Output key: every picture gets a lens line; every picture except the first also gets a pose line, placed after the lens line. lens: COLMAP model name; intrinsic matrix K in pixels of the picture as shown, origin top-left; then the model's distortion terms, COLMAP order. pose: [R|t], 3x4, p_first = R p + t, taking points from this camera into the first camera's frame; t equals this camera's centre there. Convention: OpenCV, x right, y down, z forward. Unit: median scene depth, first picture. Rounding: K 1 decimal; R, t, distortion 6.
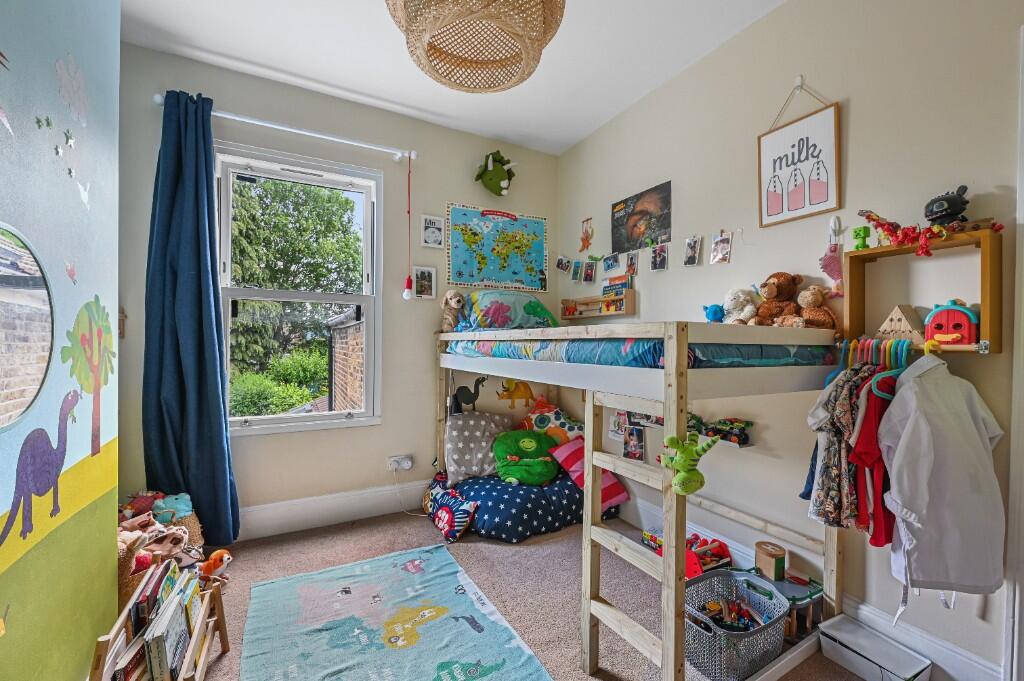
lens RADIAL K [[416.8, 0, 512.2], [0, 416.8, 343.8], [0, 0, 1]] dist [-0.002465, 0.000157]
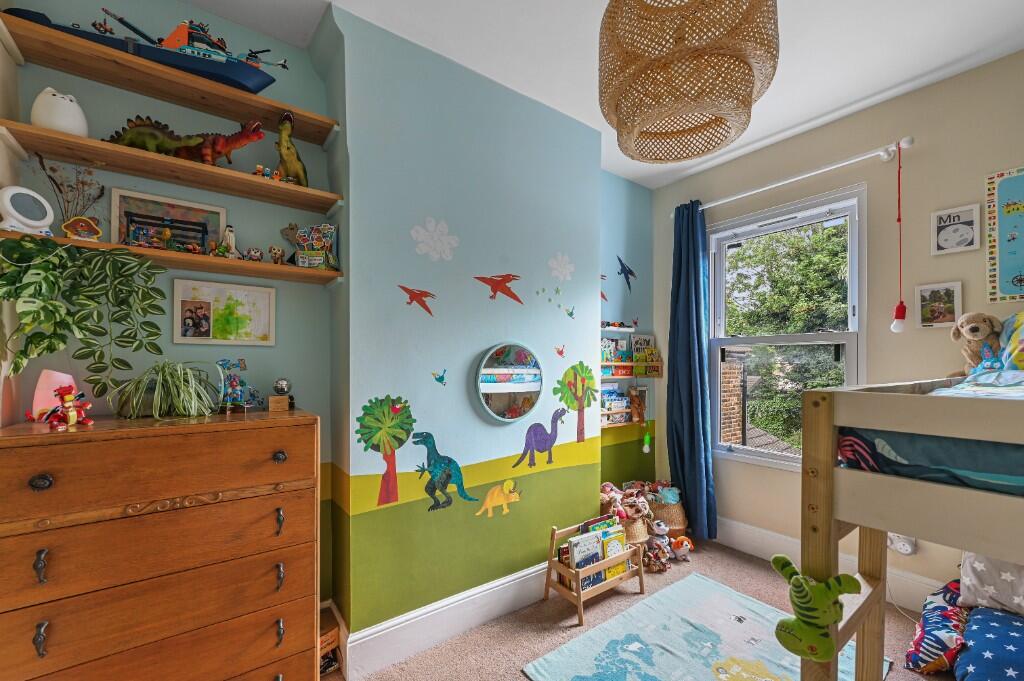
lens RADIAL K [[416.8, 0, 516.2], [0, 416.8, 365.2], [0, 0, 1]] dist [-0.002465, 0.000157]
pose [[0.149141, -0.006388, -0.988795, 0.457482], [-0.005466, 0.999959, -0.007285, -0.040860], [0.988801, 0.006491, 0.149100, 0.206656]]
